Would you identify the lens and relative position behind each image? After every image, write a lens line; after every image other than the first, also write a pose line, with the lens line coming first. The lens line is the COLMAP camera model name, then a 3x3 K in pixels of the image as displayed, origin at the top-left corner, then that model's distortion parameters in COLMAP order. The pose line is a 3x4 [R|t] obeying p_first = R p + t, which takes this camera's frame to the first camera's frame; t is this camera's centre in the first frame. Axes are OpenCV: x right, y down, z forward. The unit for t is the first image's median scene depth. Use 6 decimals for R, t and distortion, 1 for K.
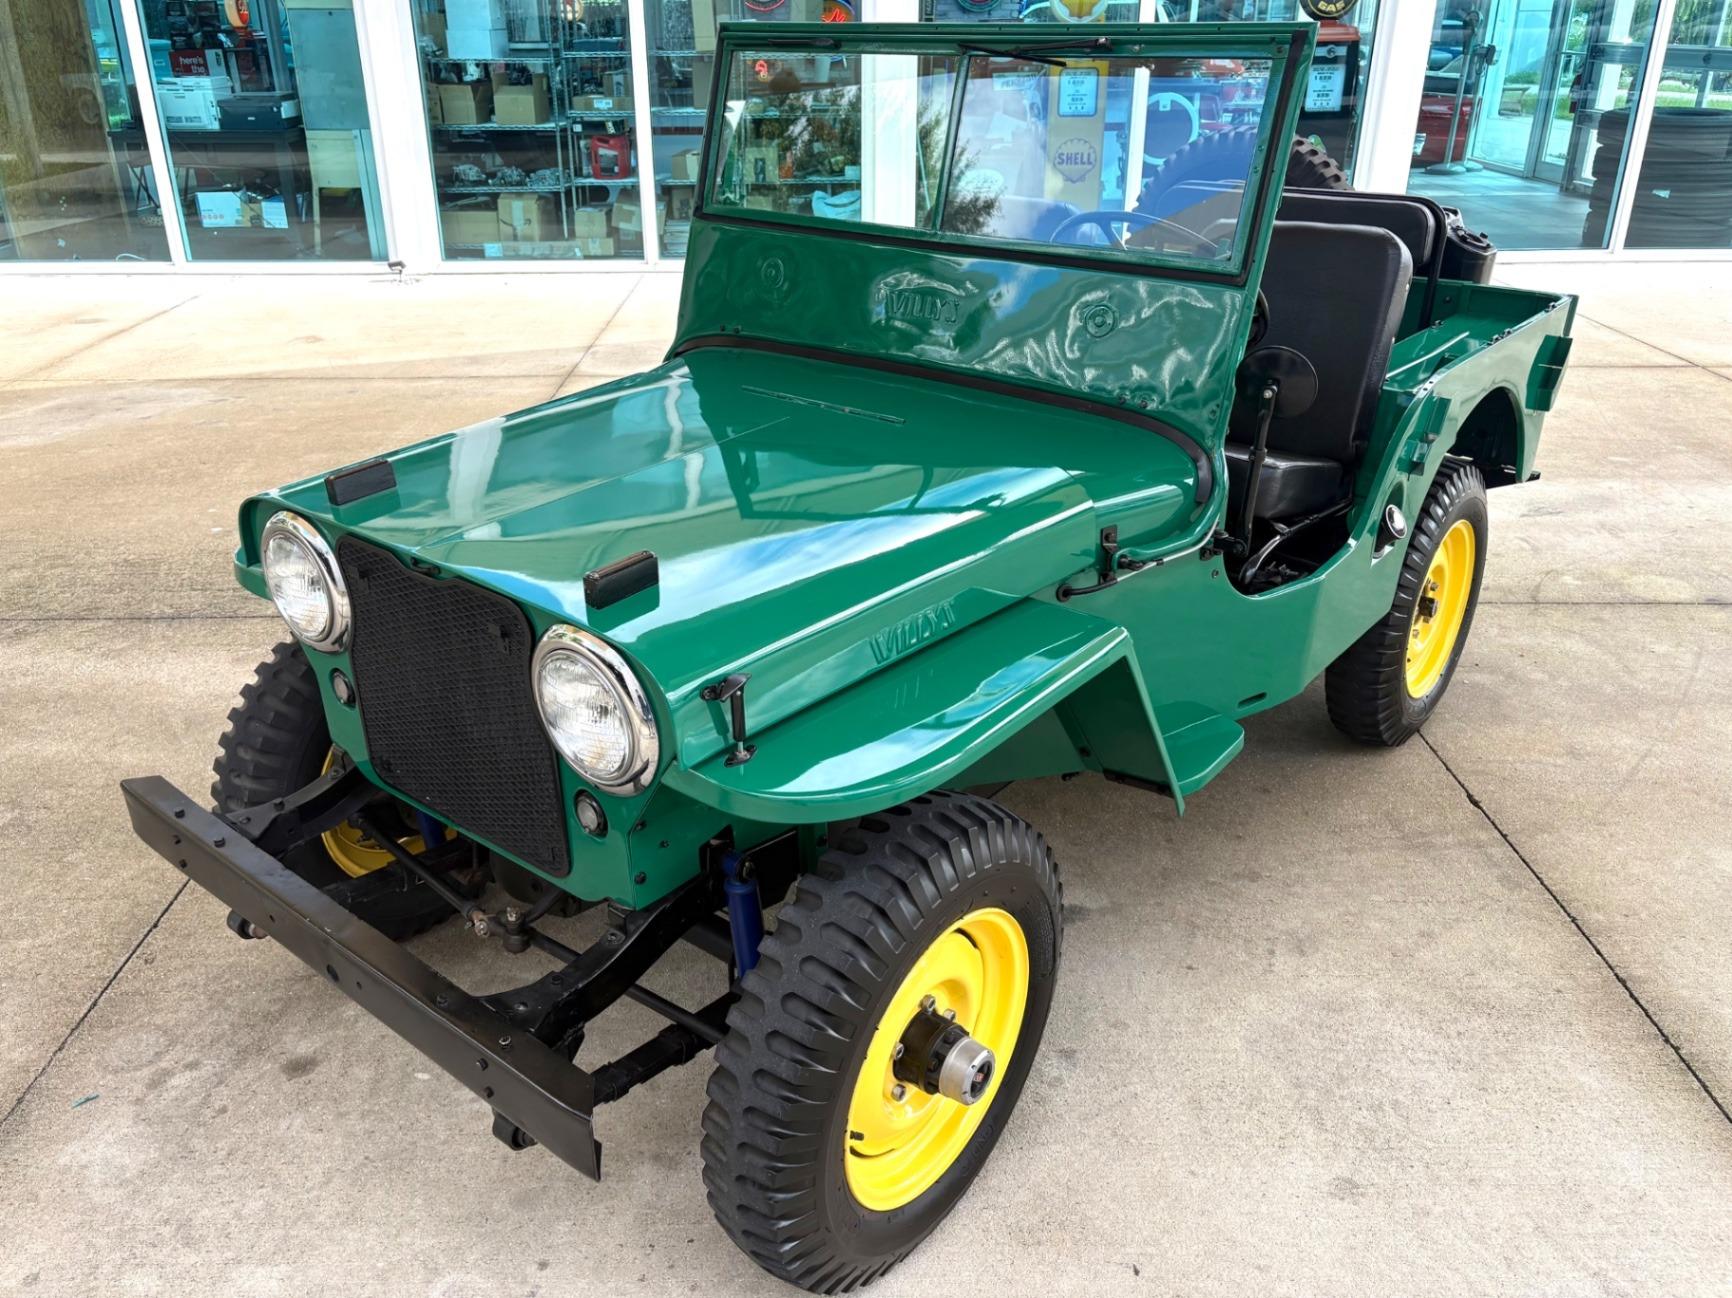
lens RADIAL K [[1376.9, 0, 810.0], [0, 1376.9, 626.1], [0, 0, 1]] dist [0.035025, 0.000632]
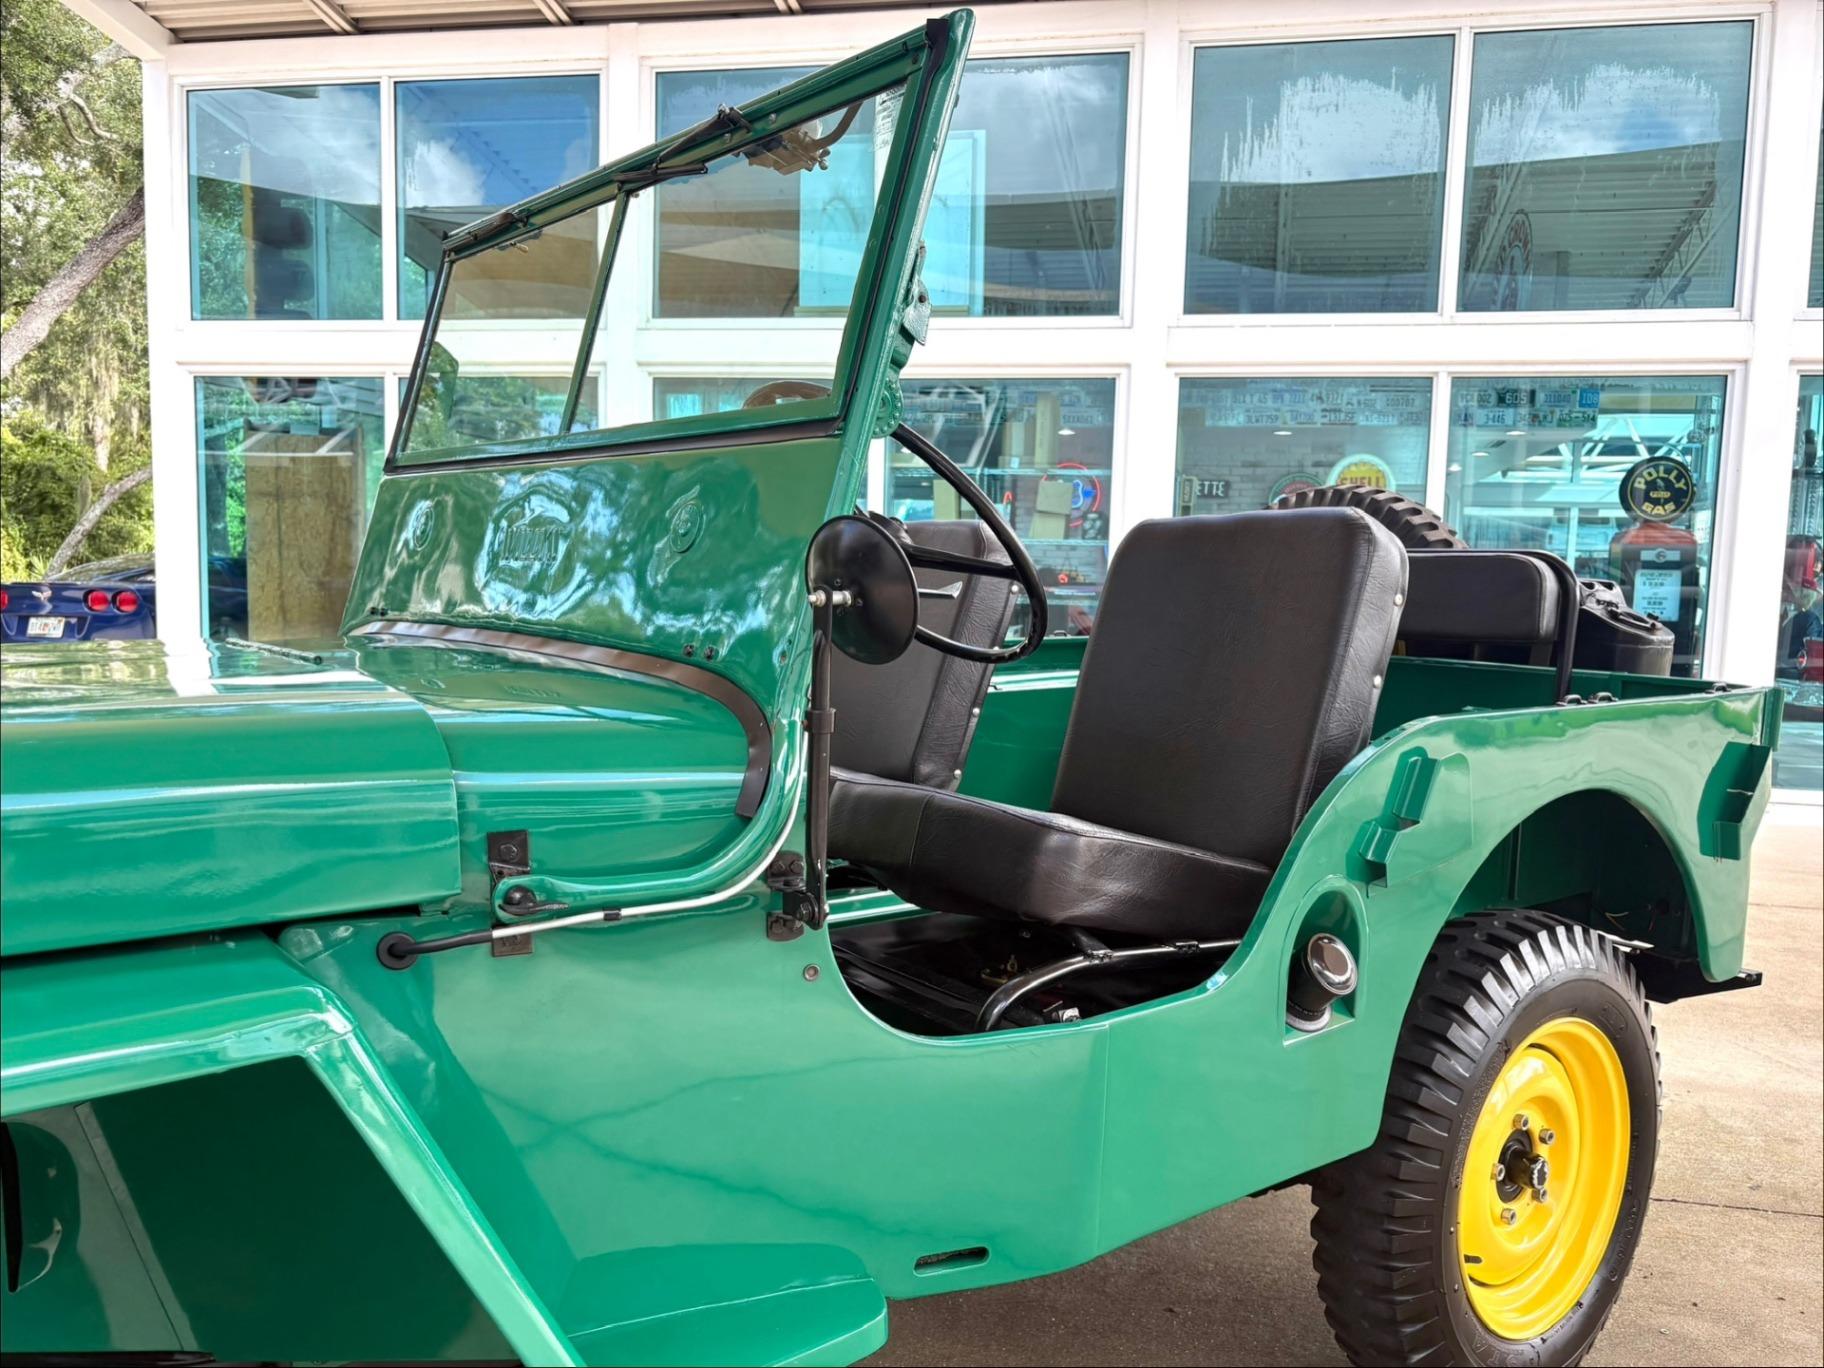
lens RADIAL K [[1455.8, 0, 929.4], [0, 1455.8, 717.8], [0, 0, 1]] dist [0.029441, -0.008285]
pose [[0.980310, 0.057566, -0.188885, 0.336916], [-0.114330, 0.945385, -0.305249, 0.025730], [0.160997, 0.320834, 0.933352, 0.362788]]
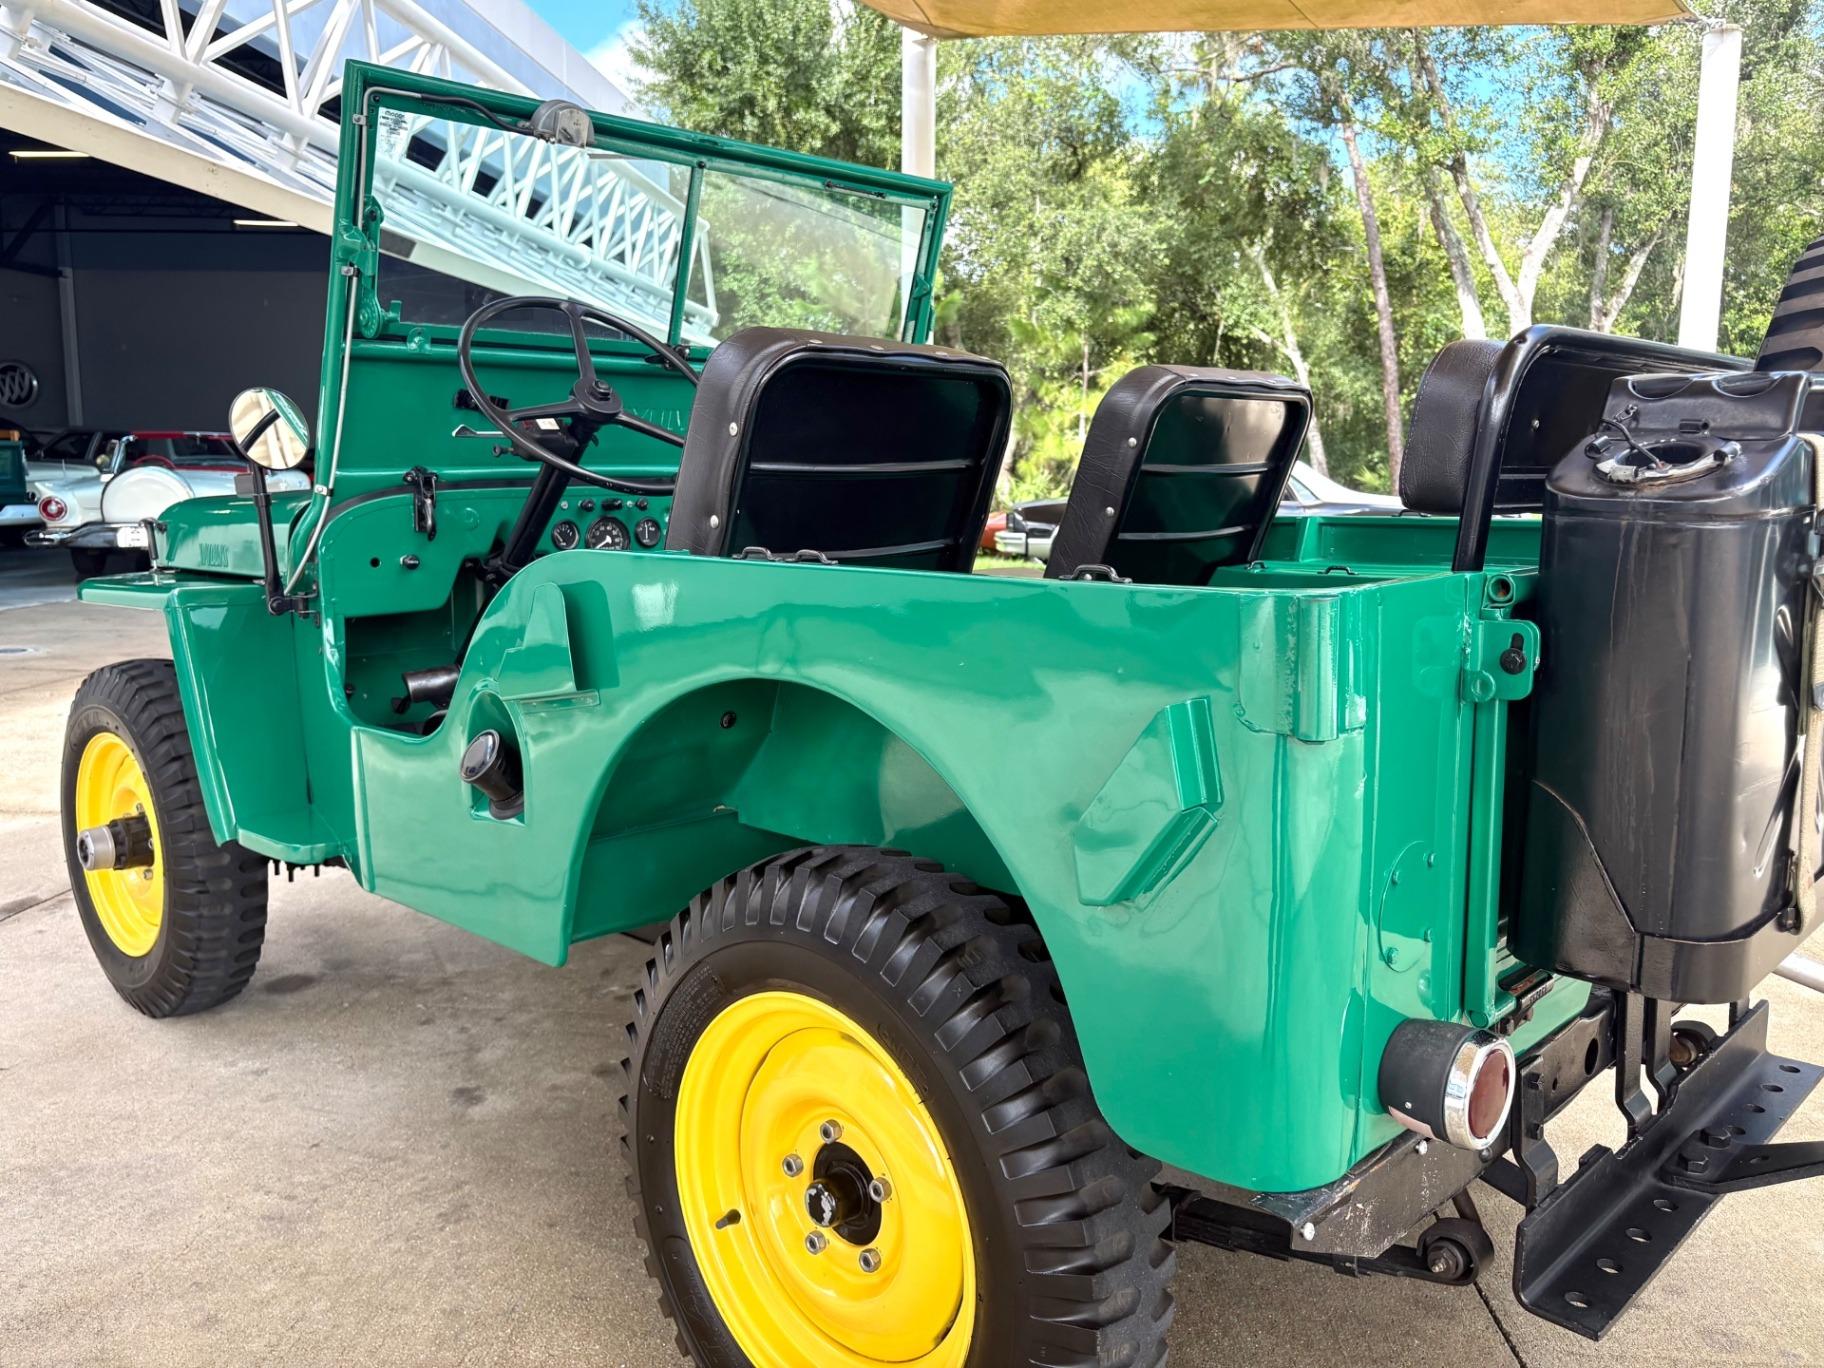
lens RADIAL K [[1449.6, 0, 911.2], [0, 1449.6, 658.2], [0, 0, 1]] dist [0.013519, -0.006356]
pose [[-0.055964, 0.146347, -0.987649, 0.944248], [-0.413793, 0.896846, 0.156339, -0.265330], [0.908649, 0.417432, 0.010366, 1.044503]]
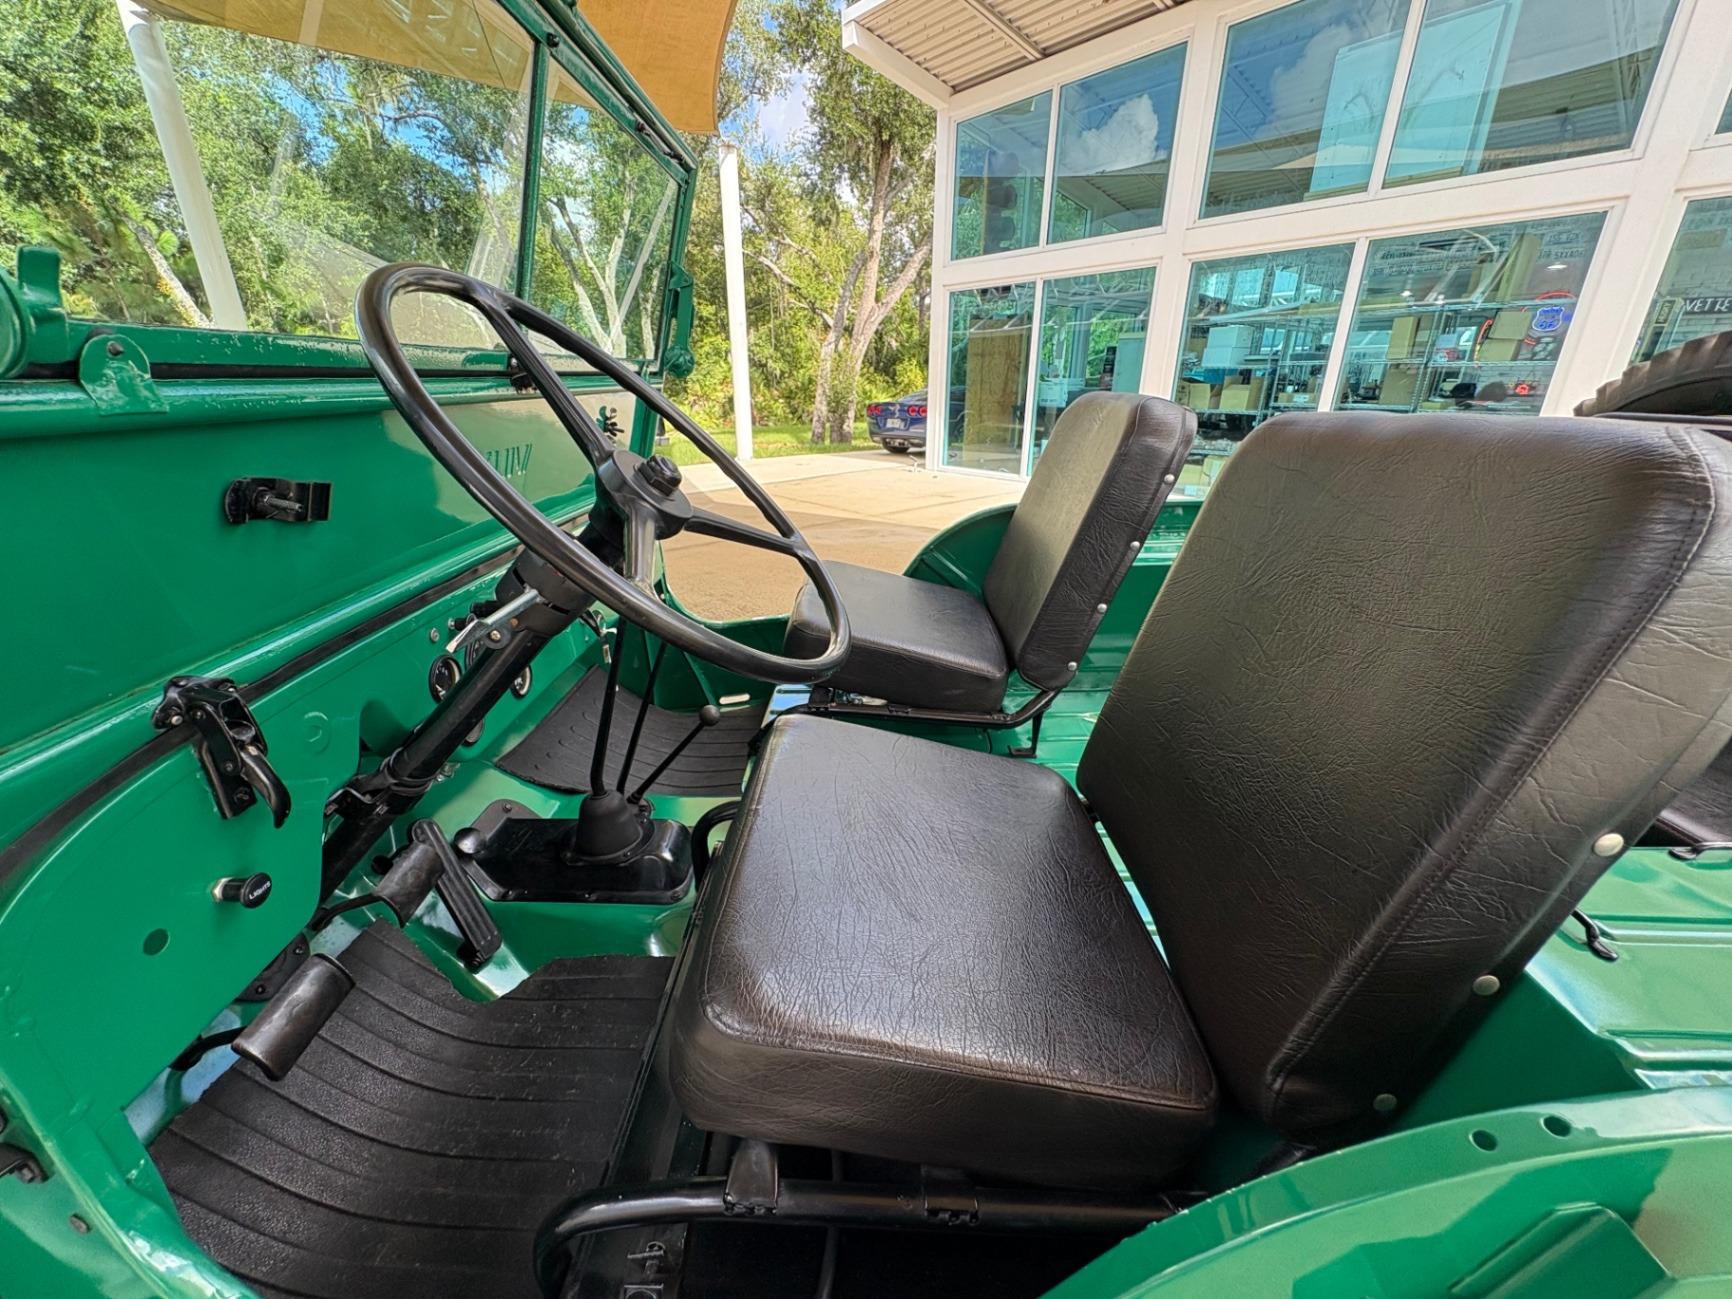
lens RADIAL K [[684.3, 0, 866.3], [0, 684.3, 653.7], [0, 0, 1]] dist [-0.003384, -0.000217]
pose [[0.654210, 0.294923, -0.696441, 0.390894], [-0.316457, 0.943096, 0.102106, -0.198359], [0.686924, 0.153595, 0.710313, 0.768818]]
